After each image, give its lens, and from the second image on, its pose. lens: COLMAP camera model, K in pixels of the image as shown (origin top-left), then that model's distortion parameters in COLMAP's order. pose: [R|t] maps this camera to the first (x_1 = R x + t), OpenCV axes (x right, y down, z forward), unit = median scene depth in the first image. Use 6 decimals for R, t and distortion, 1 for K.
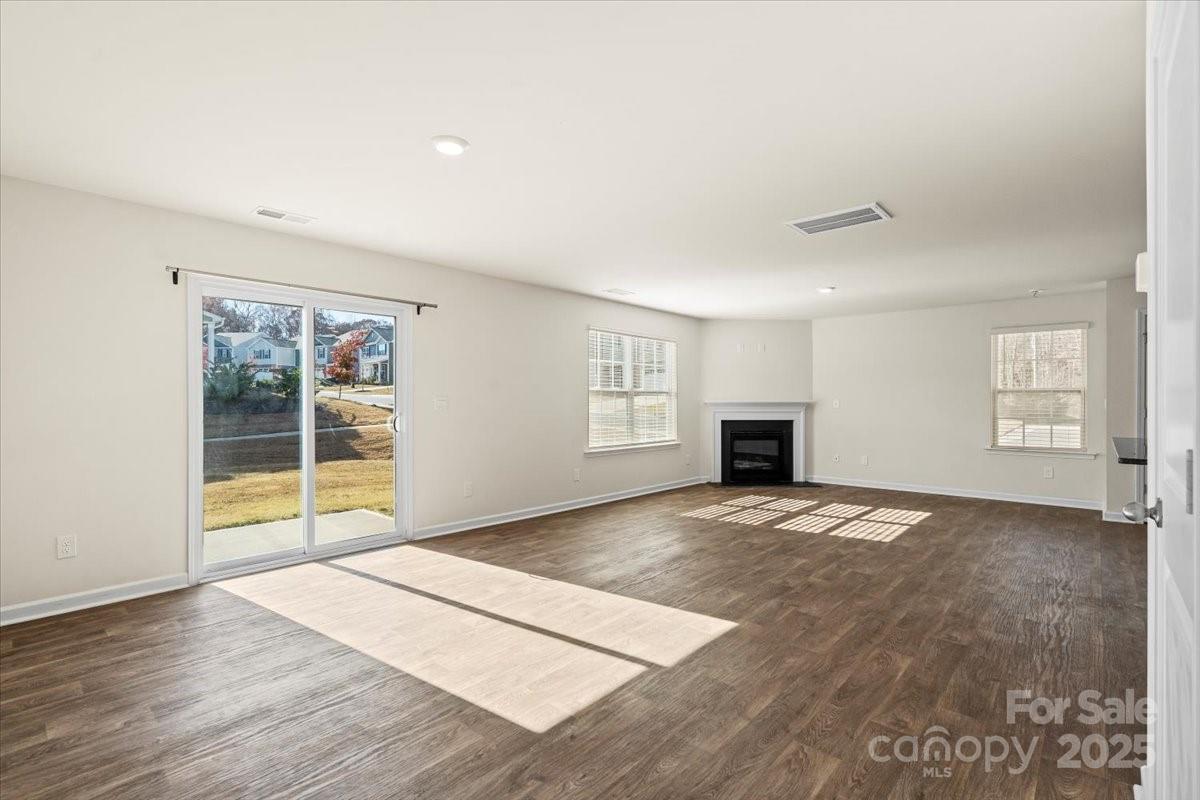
lens RADIAL K [[541.5, 0, 600.0], [0, 541.5, 400.0], [0, 0, 1]] dist [-0.002283, 0.007439]
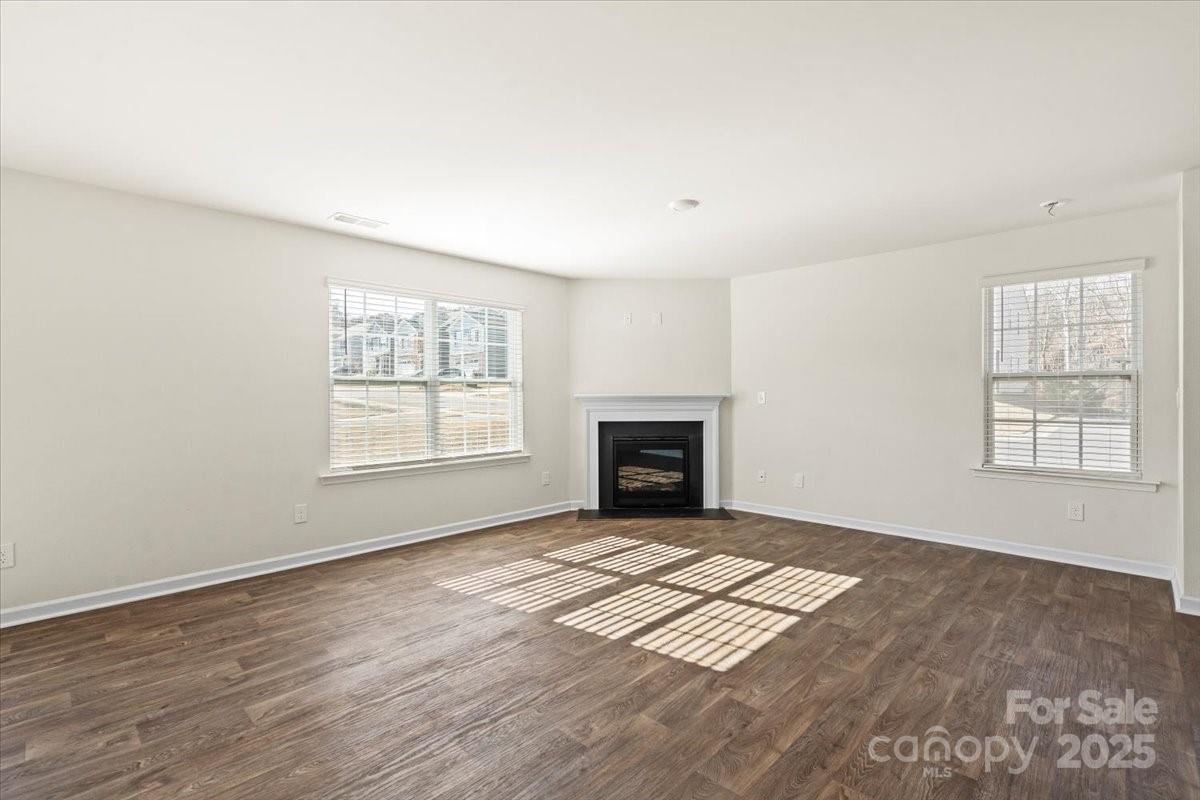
lens RADIAL K [[554.7, 0, 608.2], [0, 554.7, 391.2], [0, 0, 1]] dist [0.035165, -0.000199]
pose [[0.999382, -0.005024, -0.034801, 0.259104], [0.004906, 0.999982, -0.003465, 0.000269], [0.034818, 0.003293, 0.999388, 0.275220]]
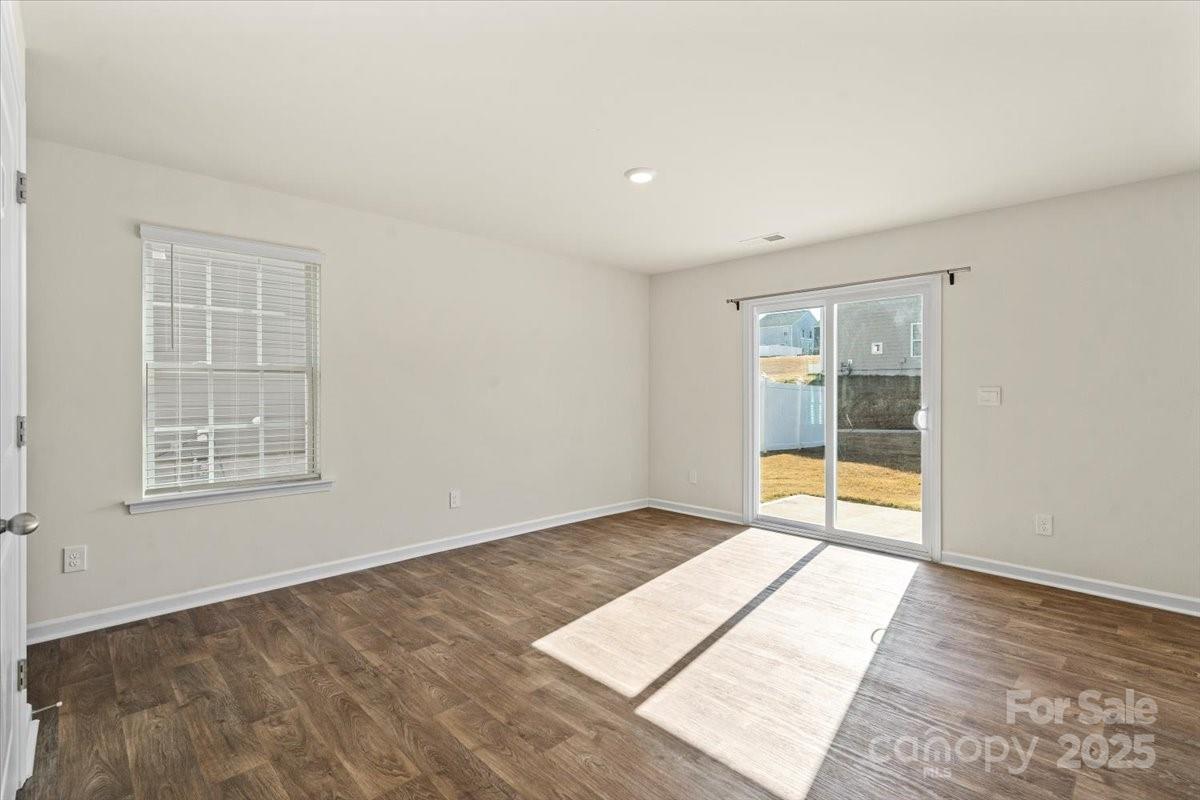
lens RADIAL K [[539.6, 0, 603.4], [0, 539.6, 395.9], [0, 0, 1]] dist [0.000288, -0.000003]
pose [[-0.045555, 0.004600, -0.998951, 1.676977], [0.000952, 0.999989, 0.004562, 0.010075], [0.998961, -0.000743, -0.045559, 1.835012]]
